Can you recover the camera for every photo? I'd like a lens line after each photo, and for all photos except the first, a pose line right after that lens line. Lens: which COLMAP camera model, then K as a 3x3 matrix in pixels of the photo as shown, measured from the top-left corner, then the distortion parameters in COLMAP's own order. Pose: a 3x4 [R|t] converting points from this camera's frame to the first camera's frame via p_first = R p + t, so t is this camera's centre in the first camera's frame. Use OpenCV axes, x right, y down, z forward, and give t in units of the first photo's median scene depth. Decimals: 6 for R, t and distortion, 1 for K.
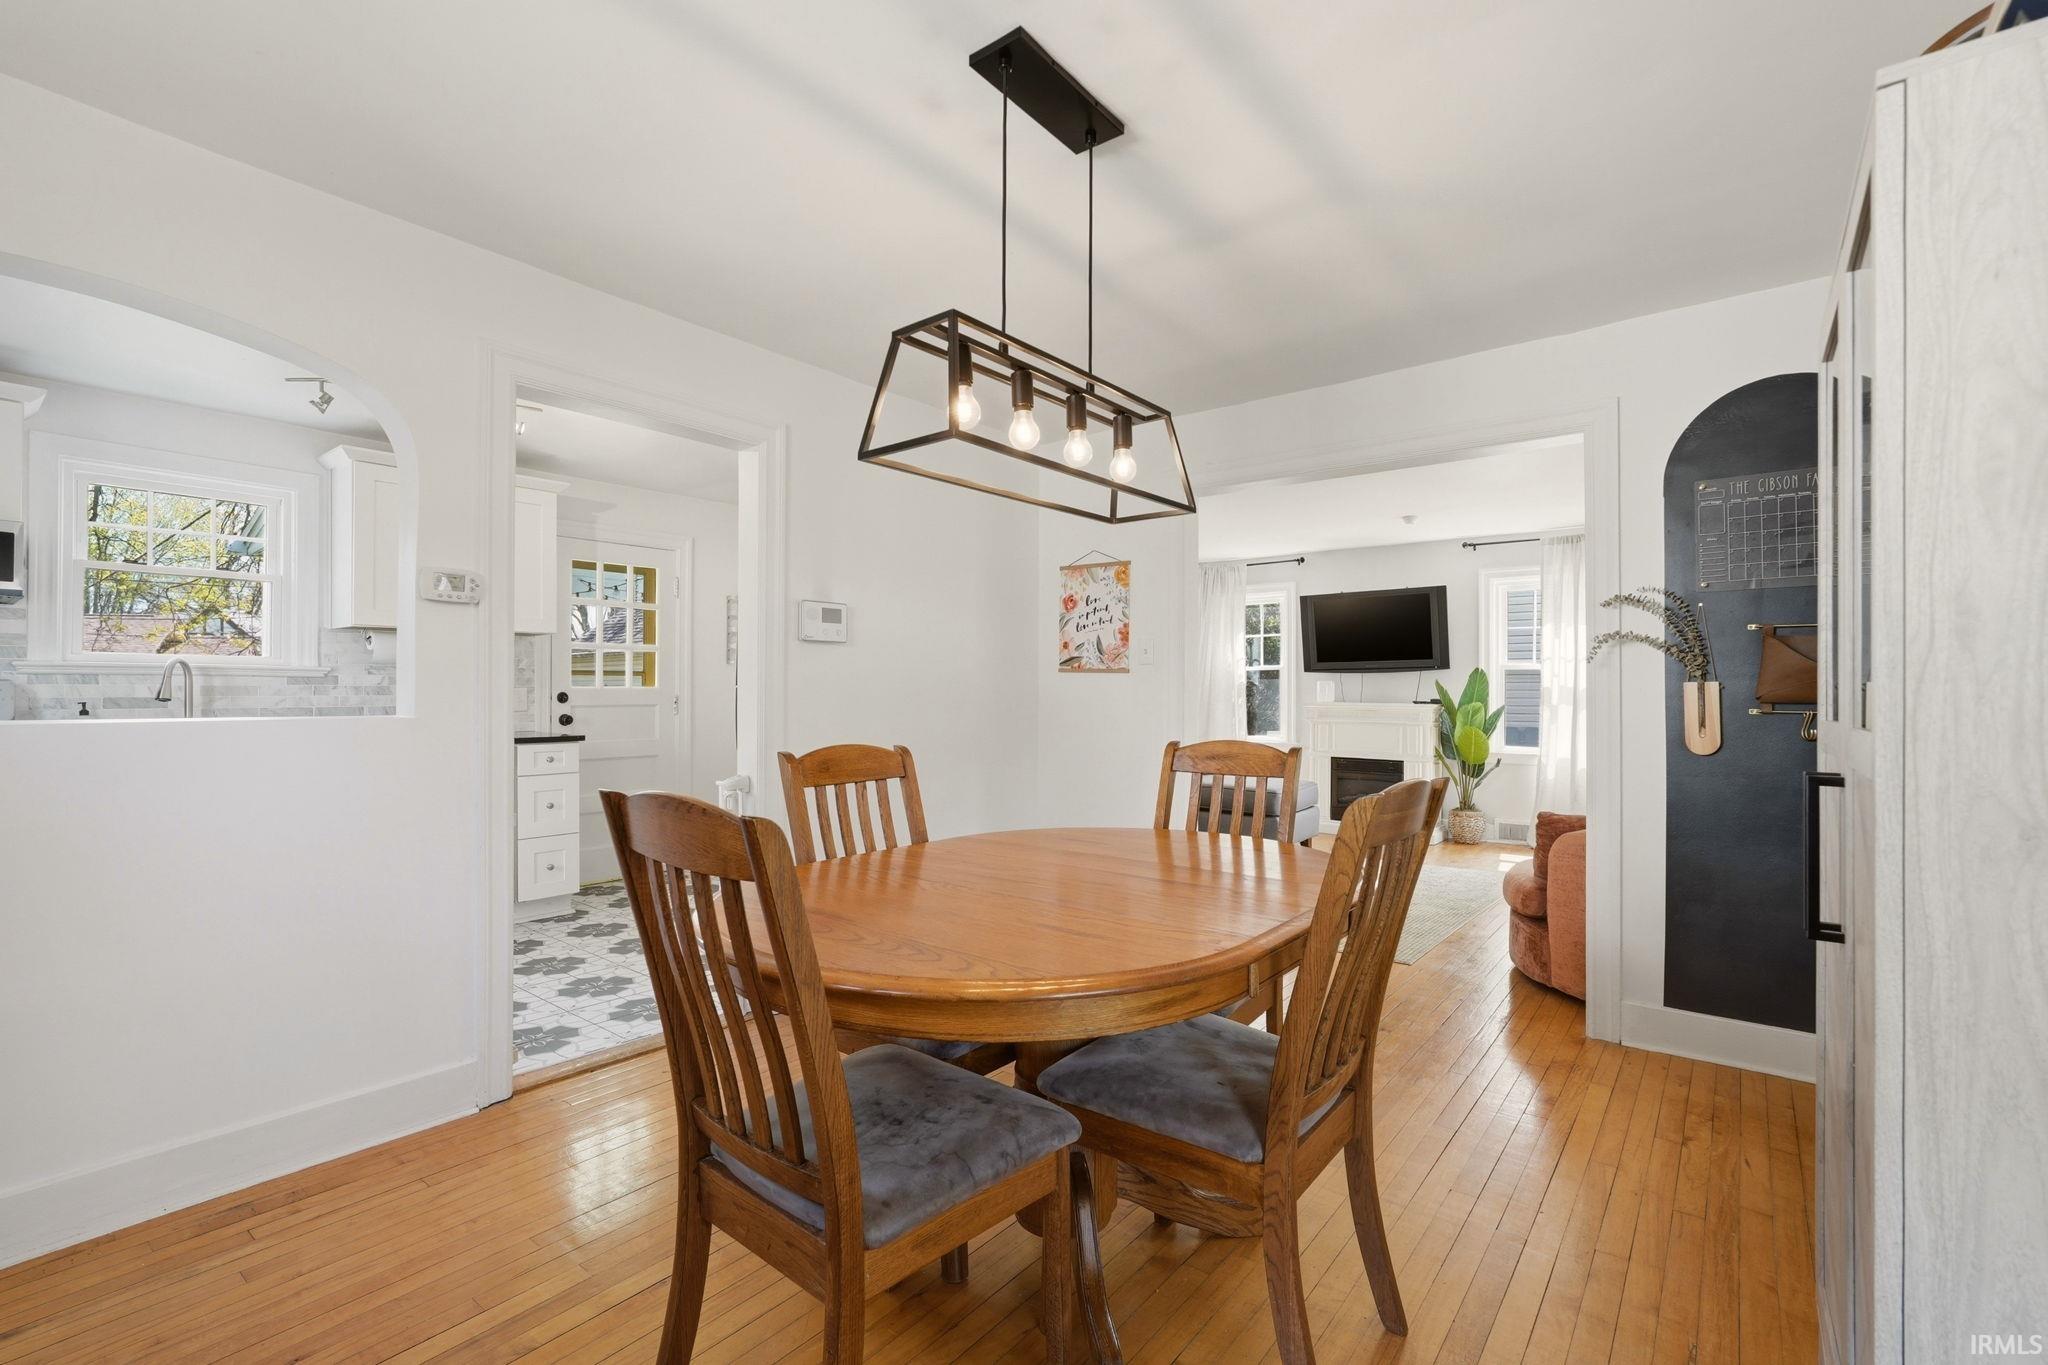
lens RADIAL K [[907.0, 0, 1031.3], [0, 907.0, 684.9], [0, 0, 1]] dist [-0.010442, 0.003507]
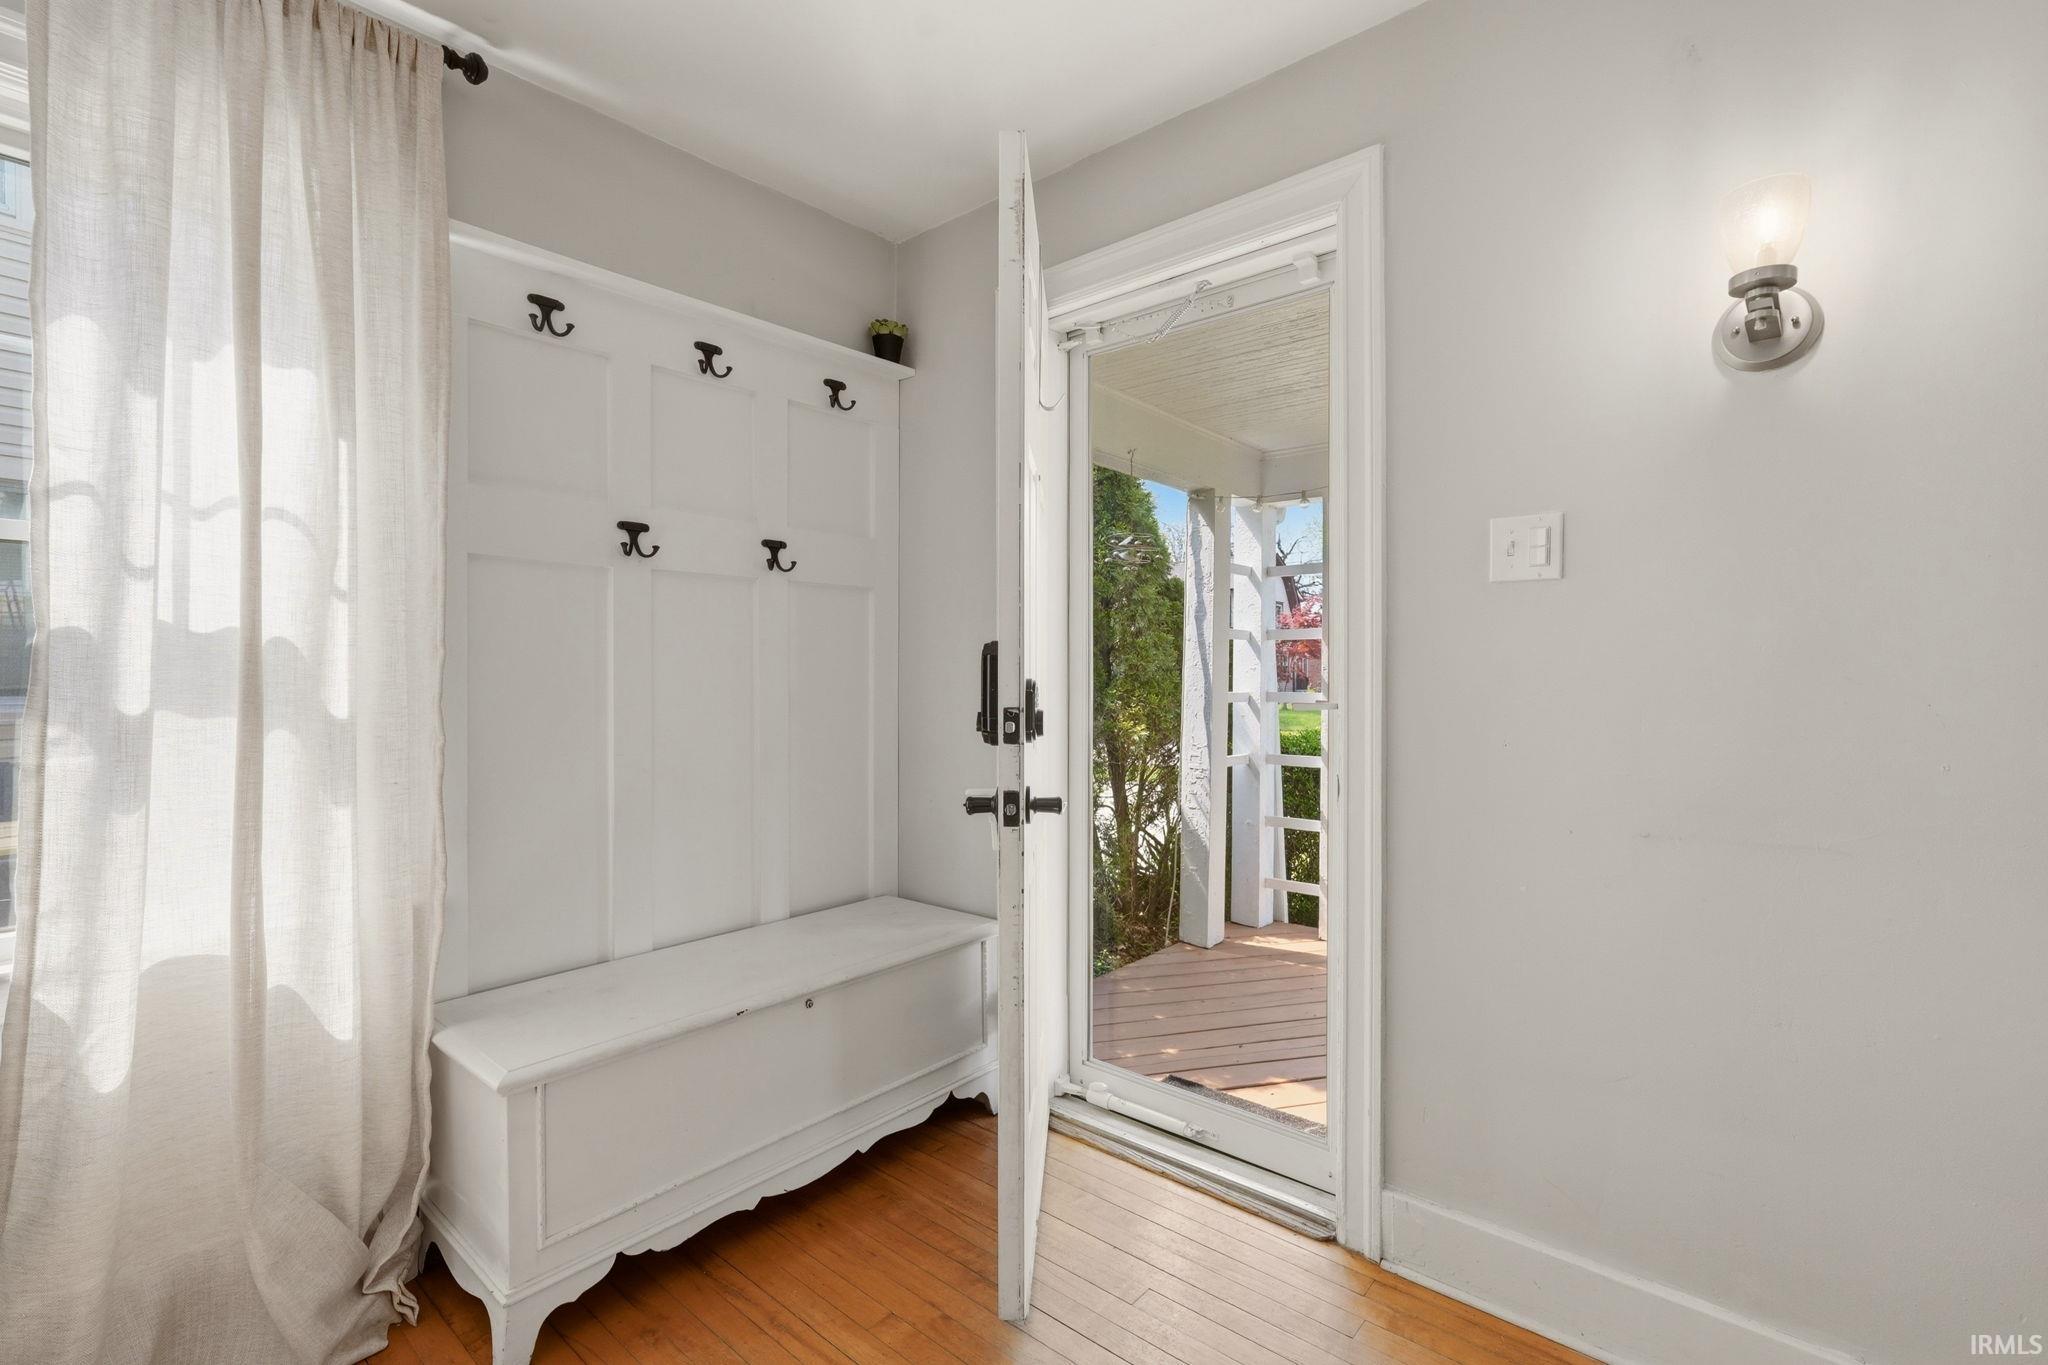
lens RADIAL K [[907.0, 0, 1025.3], [0, 907.0, 670.9], [0, 0, 1]] dist [-0.010442, 0.003507]
pose [[0.065094, -0.008422, 0.997844, 0.371820], [-0.007527, 0.999932, 0.008931, 0.007948], [-0.997851, -0.008092, 0.065026, 0.752982]]
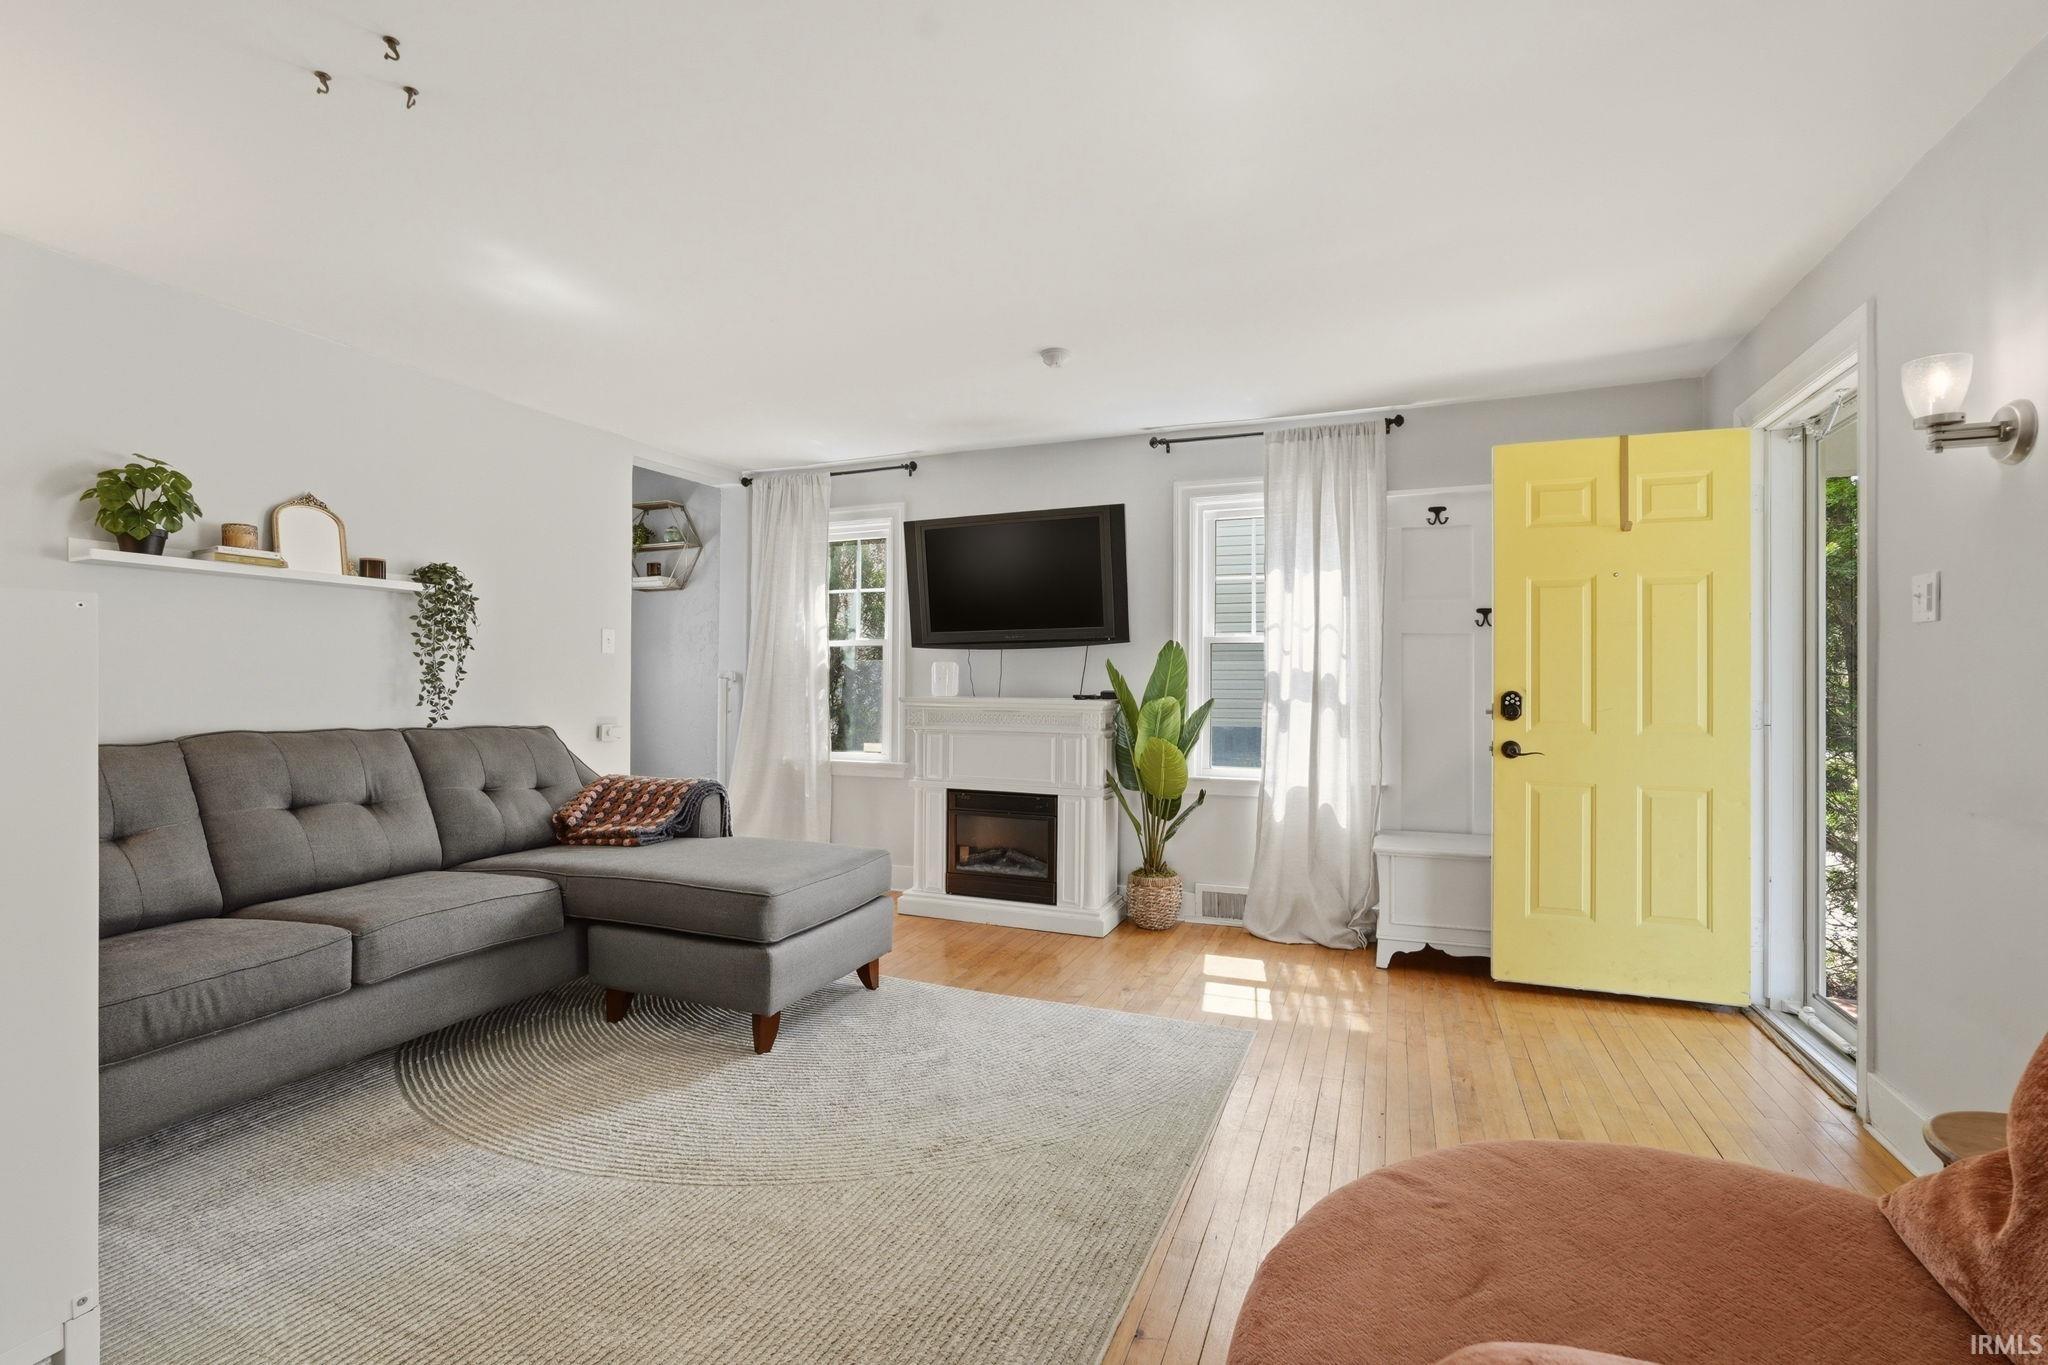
lens RADIAL K [[907.0, 0, 1011.7], [0, 907.0, 678.3], [0, 0, 1]] dist [-0.010442, 0.003507]
pose [[0.967791, -0.001210, 0.251752, 0.232333], [0.000071, 0.999990, 0.004533, 0.003925], [-0.251755, -0.004369, 0.967781, 0.429474]]
